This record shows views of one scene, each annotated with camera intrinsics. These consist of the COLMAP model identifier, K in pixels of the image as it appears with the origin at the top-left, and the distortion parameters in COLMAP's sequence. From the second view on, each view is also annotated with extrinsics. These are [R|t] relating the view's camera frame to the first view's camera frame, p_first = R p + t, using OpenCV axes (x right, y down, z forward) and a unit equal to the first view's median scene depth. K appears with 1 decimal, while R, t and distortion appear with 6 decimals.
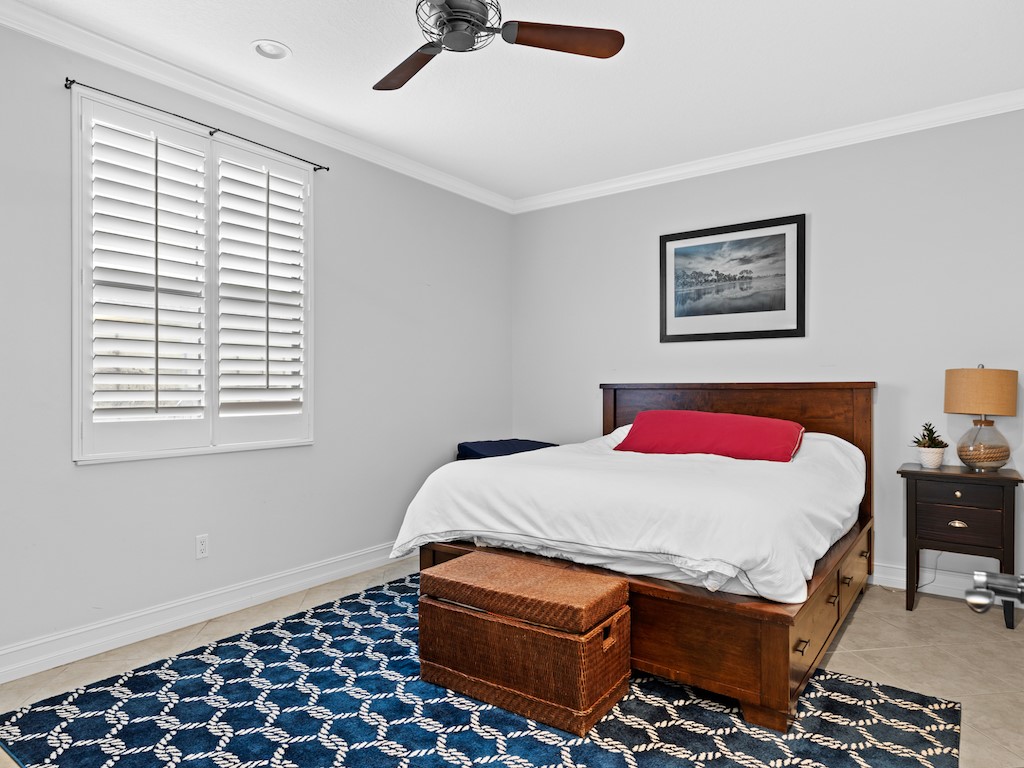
lens RADIAL K [[623.8, 0, 506.7], [0, 623.8, 385.9], [0, 0, 1]] dist [0.004395, 0.001915]
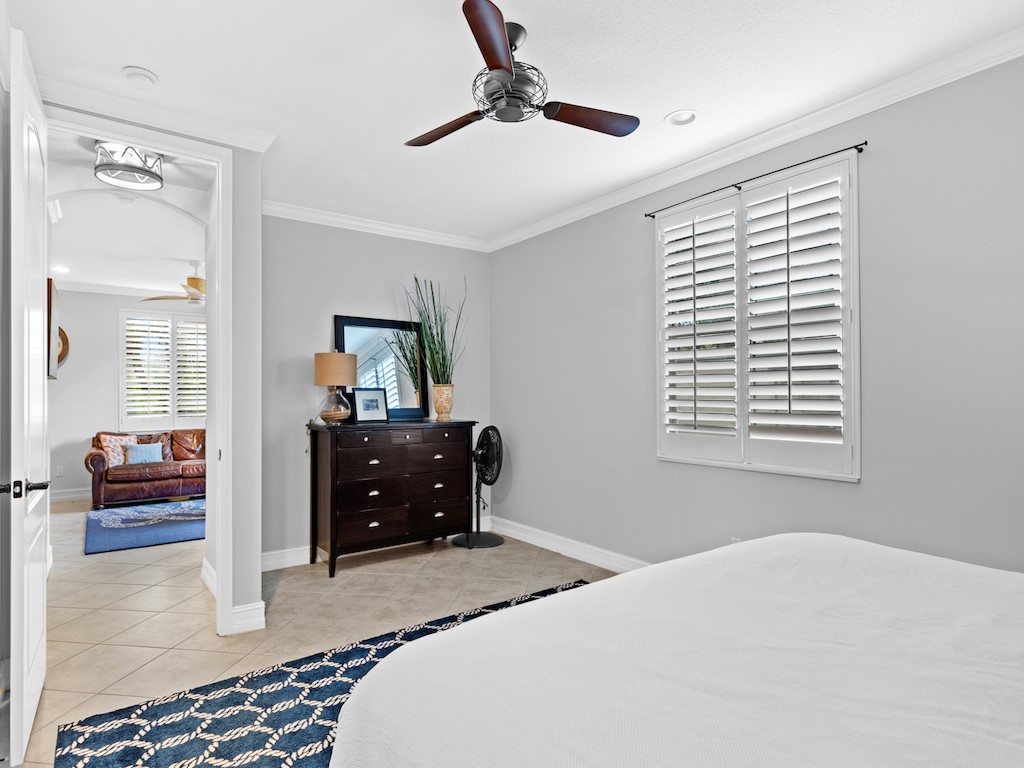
lens RADIAL K [[578.5, 0, 511.3], [0, 578.5, 384.3], [0, 0, 1]] dist [0.003814, 0.000353]
pose [[-0.287161, -0.021998, -0.957630, 0.642138], [0.000856, 0.999730, -0.023222, -0.021419], [0.957882, -0.007488, -0.287065, 0.892564]]
